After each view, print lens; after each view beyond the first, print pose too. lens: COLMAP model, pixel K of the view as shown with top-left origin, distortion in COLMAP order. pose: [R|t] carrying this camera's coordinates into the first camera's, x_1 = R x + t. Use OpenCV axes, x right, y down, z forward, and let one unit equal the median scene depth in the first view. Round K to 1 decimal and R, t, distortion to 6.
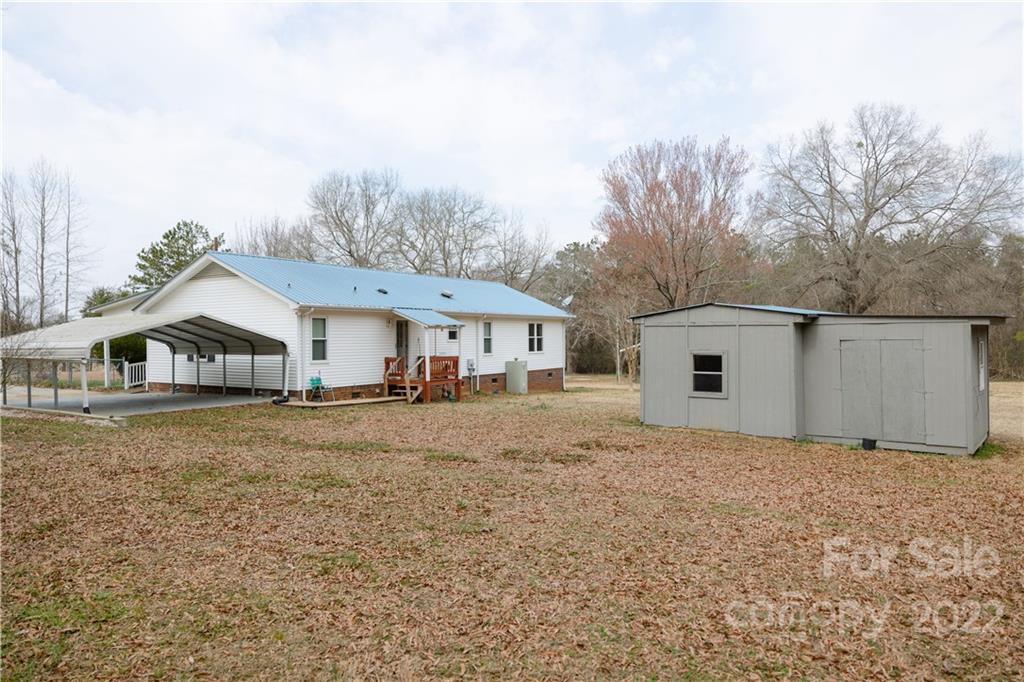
lens RADIAL K [[681.8, 0, 512.3], [0, 681.8, 342.5], [0, 0, 1]] dist [-0.010739, 0.008988]
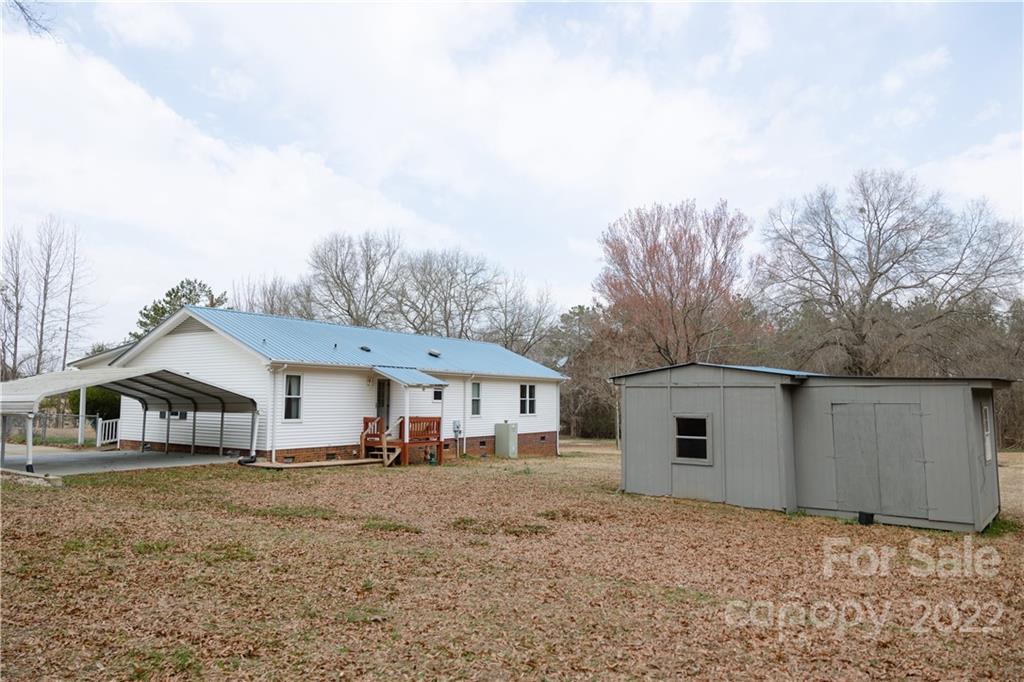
lens RADIAL K [[681.8, 0, 511.0], [0, 681.8, 340.5], [0, 0, 1]] dist [-0.010739, 0.008988]
pose [[0.999775, 0.011323, -0.017936, 0.030325], [-0.012984, 0.995356, -0.095387, 0.002599], [0.016773, 0.095599, 0.995279, 0.030283]]
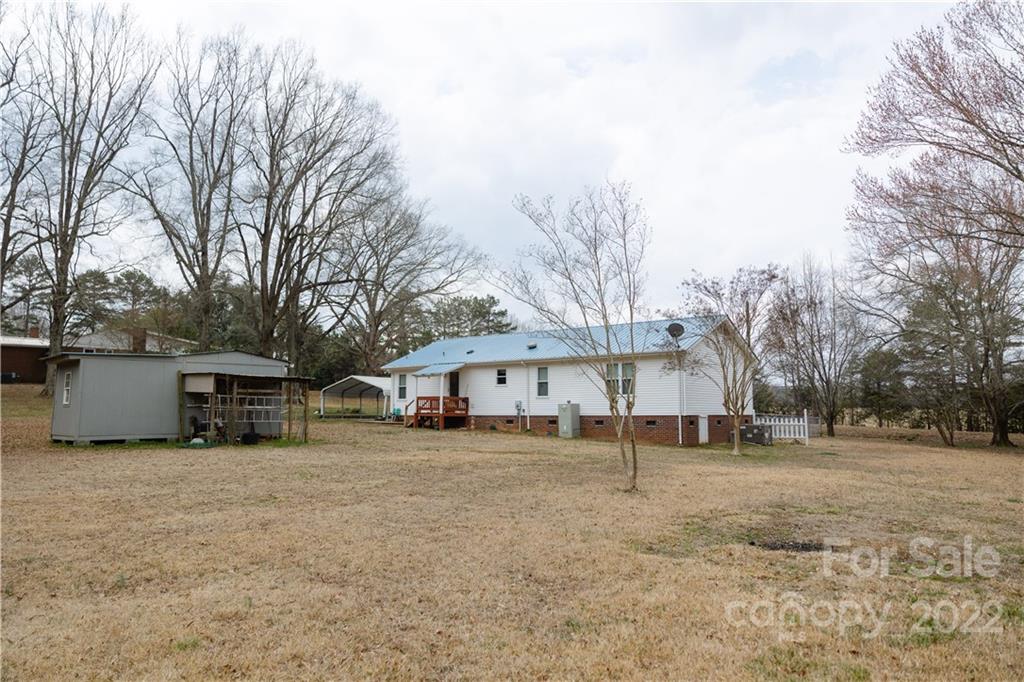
lens RADIAL K [[681.8, 0, 512.6], [0, 681.8, 338.3], [0, 0, 1]] dist [-0.010739, 0.008988]
pose [[-0.070763, -0.054264, -0.996016, 1.049914], [0.028268, 0.998009, -0.056381, -0.015694], [0.997093, -0.032145, -0.069088, 1.040687]]
